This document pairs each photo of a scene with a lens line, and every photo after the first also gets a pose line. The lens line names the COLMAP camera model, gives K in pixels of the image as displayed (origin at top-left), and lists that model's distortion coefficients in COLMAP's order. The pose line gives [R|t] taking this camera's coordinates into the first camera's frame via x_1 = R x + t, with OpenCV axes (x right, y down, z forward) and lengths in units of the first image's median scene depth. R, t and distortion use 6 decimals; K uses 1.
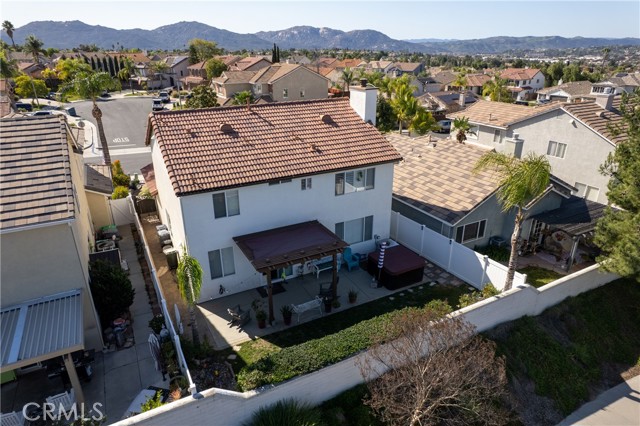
lens RADIAL K [[406.3, 0, 318.1], [0, 406.3, 218.9], [0, 0, 1]] dist [-0.027562, 0.004561]
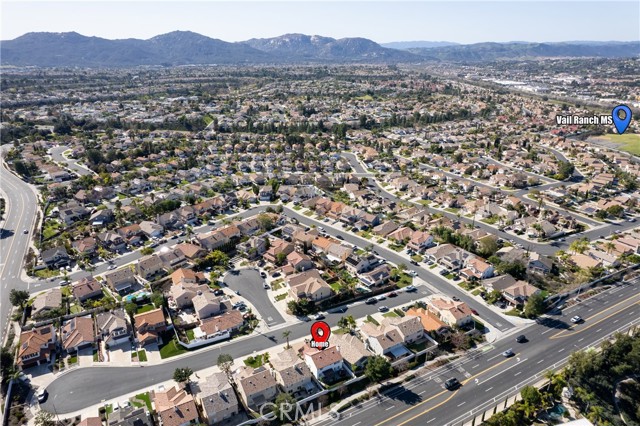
lens RADIAL K [[406.3, 0, 318.1], [0, 406.3, 218.9], [0, 0, 1]] dist [-0.027562, 0.004561]
pose [[0.999783, -0.008824, 0.018848, -0.418596], [0.008839, 0.999961, -0.000736, -3.033025], [-0.018840, 0.000903, 0.999822, -7.153462]]
